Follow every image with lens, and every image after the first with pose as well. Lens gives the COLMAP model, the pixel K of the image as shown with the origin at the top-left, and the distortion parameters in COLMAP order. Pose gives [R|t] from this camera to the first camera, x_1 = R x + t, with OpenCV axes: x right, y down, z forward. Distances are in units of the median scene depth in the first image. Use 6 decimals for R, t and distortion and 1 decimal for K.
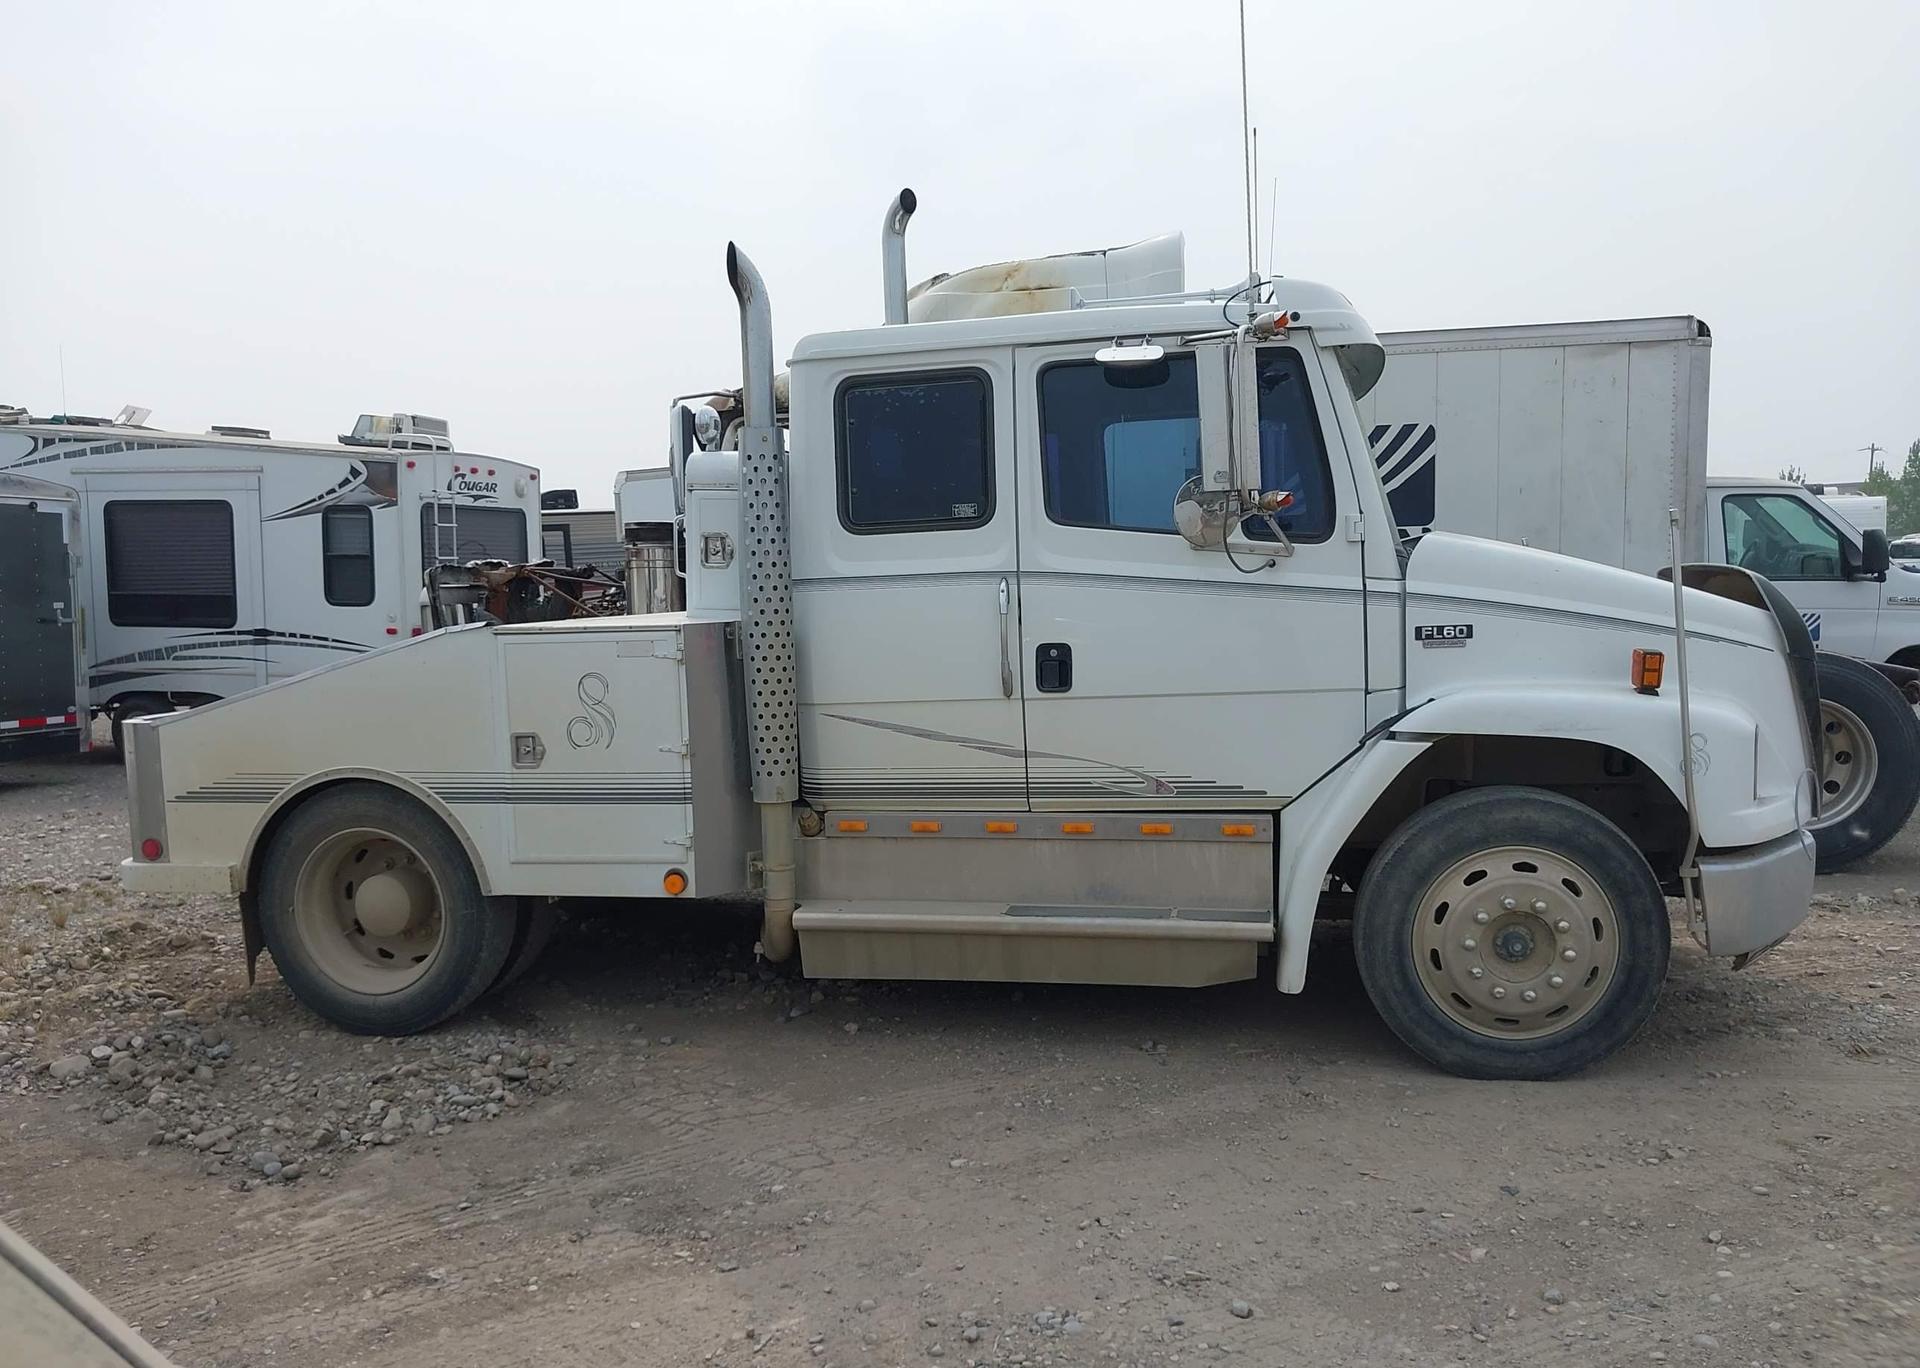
lens RADIAL K [[1454.6, 0, 903.2], [0, 1454.6, 678.0], [0, 0, 1]] dist [0.152861, -0.360604]
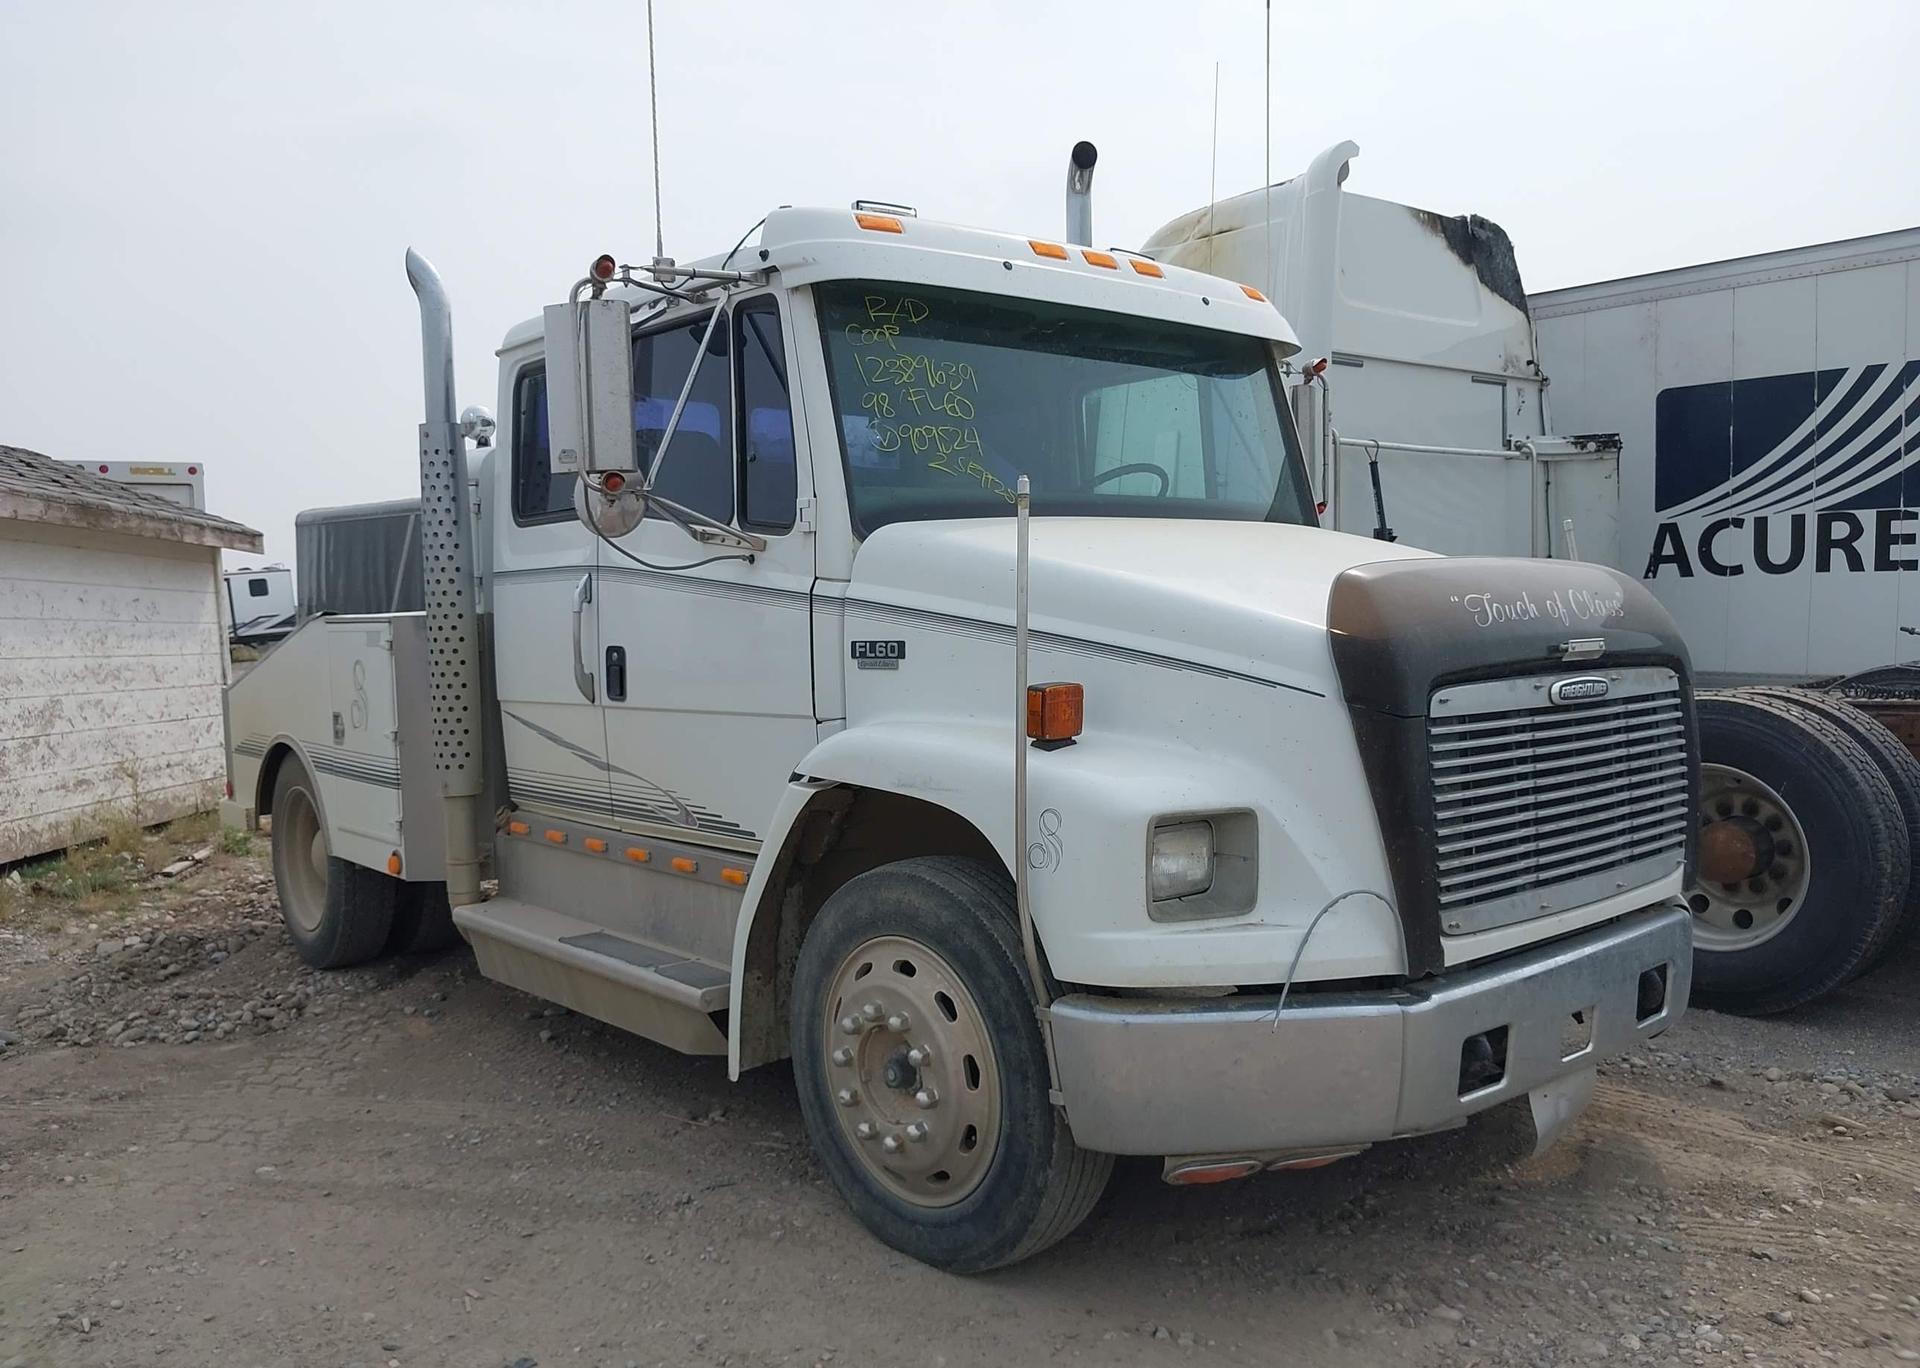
lens RADIAL K [[1435.0, 0, 960.0], [0, 1435.0, 684.0], [0, 0, 1]] dist [0.186631, -0.389382]
pose [[0.817714, 0.048959, -0.573538, 0.789975], [-0.044719, 0.998768, 0.021499, -0.029373], [0.573884, 0.008068, 0.818897, 0.387532]]
